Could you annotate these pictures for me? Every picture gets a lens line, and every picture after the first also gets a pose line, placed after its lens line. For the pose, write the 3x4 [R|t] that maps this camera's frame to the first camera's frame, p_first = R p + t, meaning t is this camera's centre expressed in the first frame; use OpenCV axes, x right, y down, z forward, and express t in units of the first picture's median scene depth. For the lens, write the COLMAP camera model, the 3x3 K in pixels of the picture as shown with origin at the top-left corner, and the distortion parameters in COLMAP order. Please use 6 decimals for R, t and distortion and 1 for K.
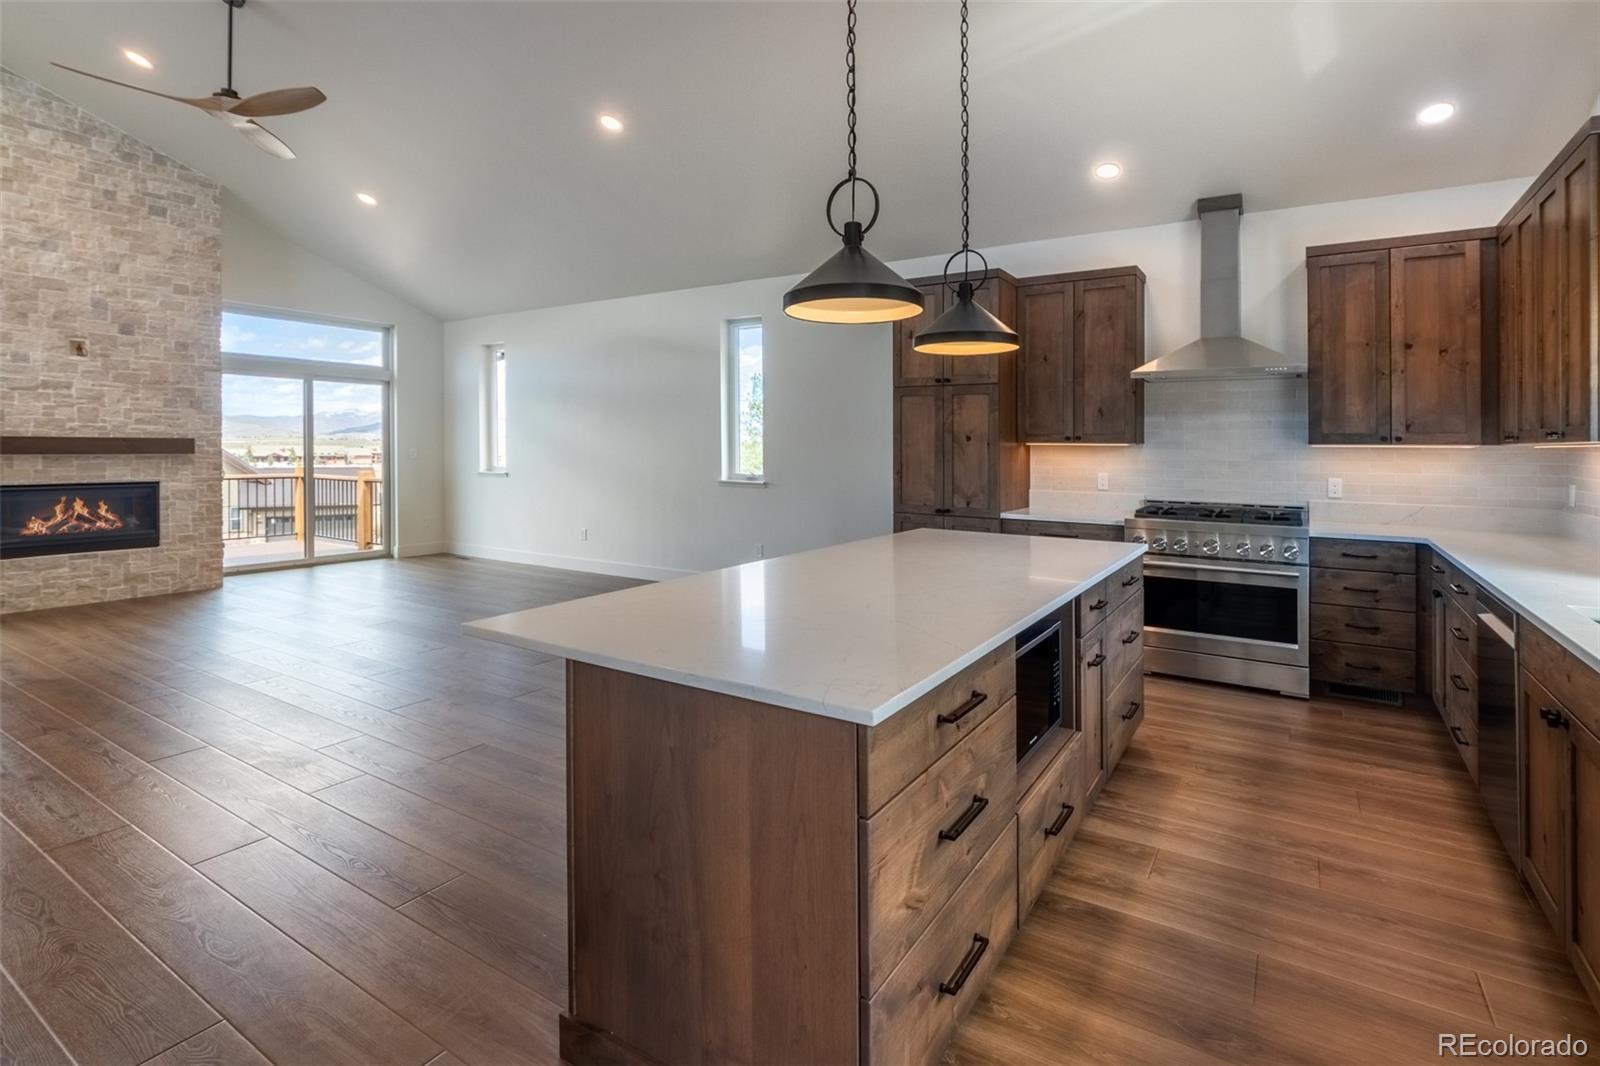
lens RADIAL K [[771.6, 0, 801.7], [0, 771.6, 442.2], [0, 0, 1]] dist [0.001644, -0.002849]
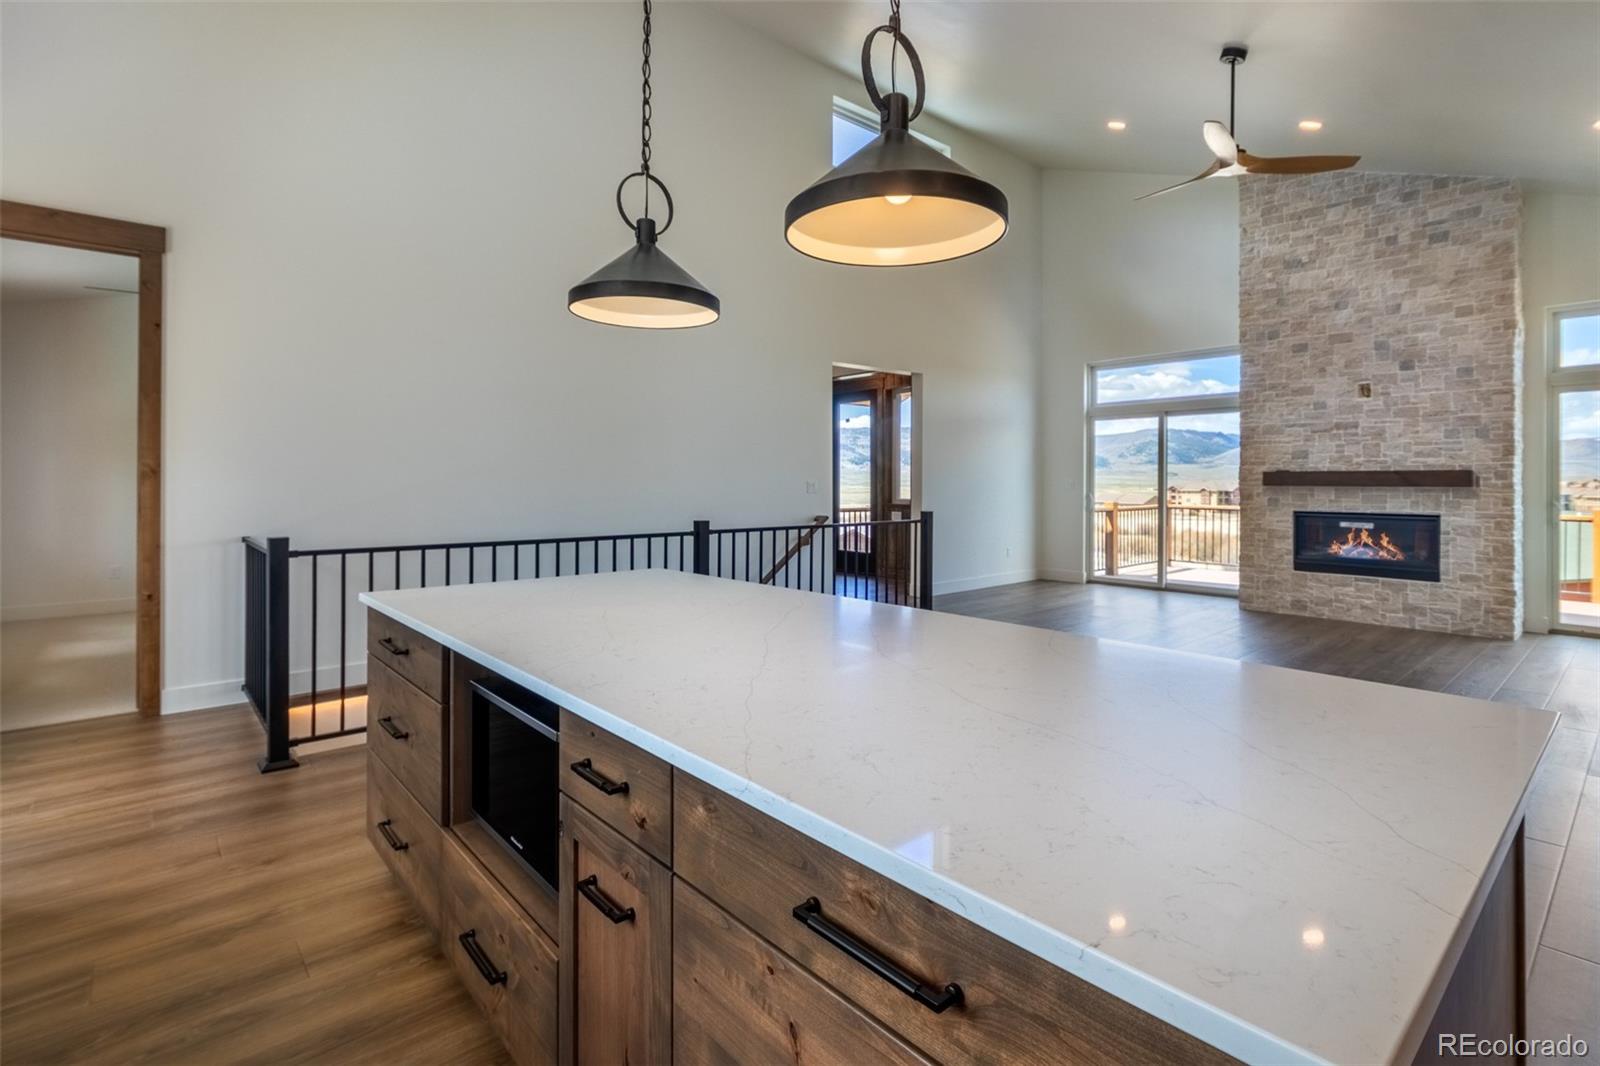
lens RADIAL K [[771.6, 0, 798.1], [0, 771.6, 466.7], [0, 0, 1]] dist [0.001644, -0.002849]
pose [[-0.289761, -0.015030, -0.956981, 0.334972], [0.007983, 0.999804, -0.018120, 0.000827], [0.957066, -0.012890, -0.289584, 0.516758]]
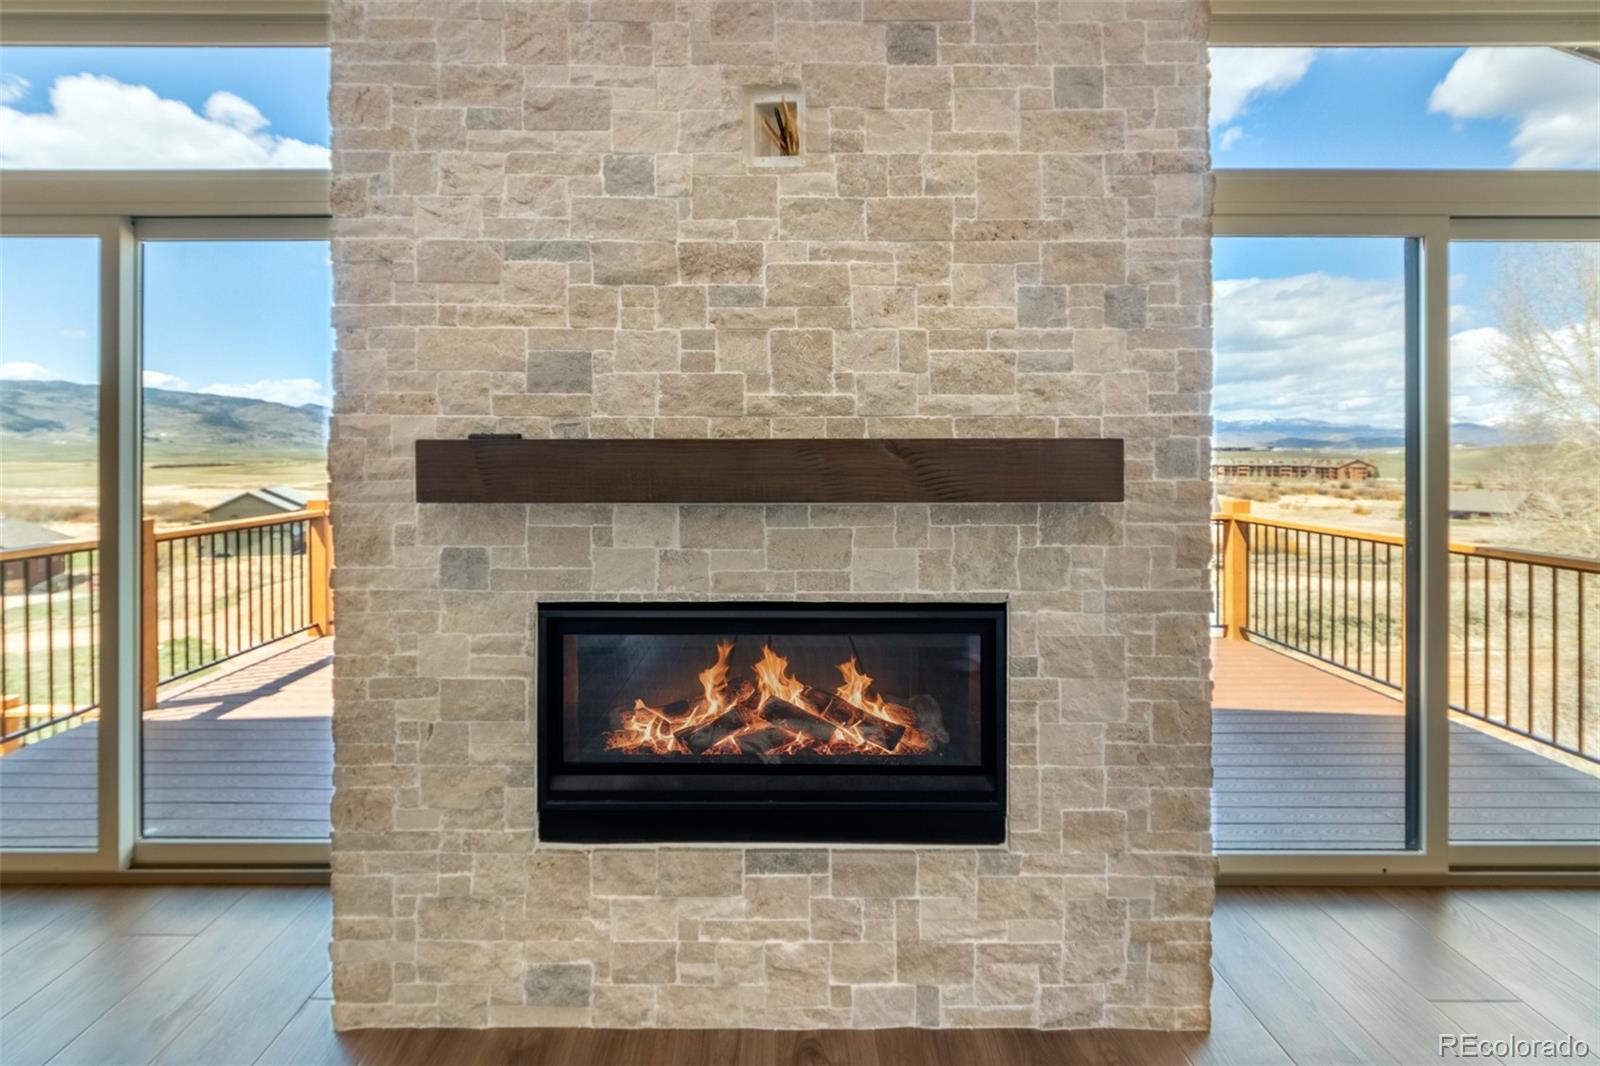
lens RADIAL K [[771.6, 0, 777.8], [0, 771.6, 480.5], [0, 0, 1]] dist [0.001644, -0.002849]
pose [[0.536425, 0.031004, -0.843378, -0.661164], [0.007210, 0.999120, 0.041315, -0.003189], [0.843917, -0.028243, 0.535730, 0.803333]]
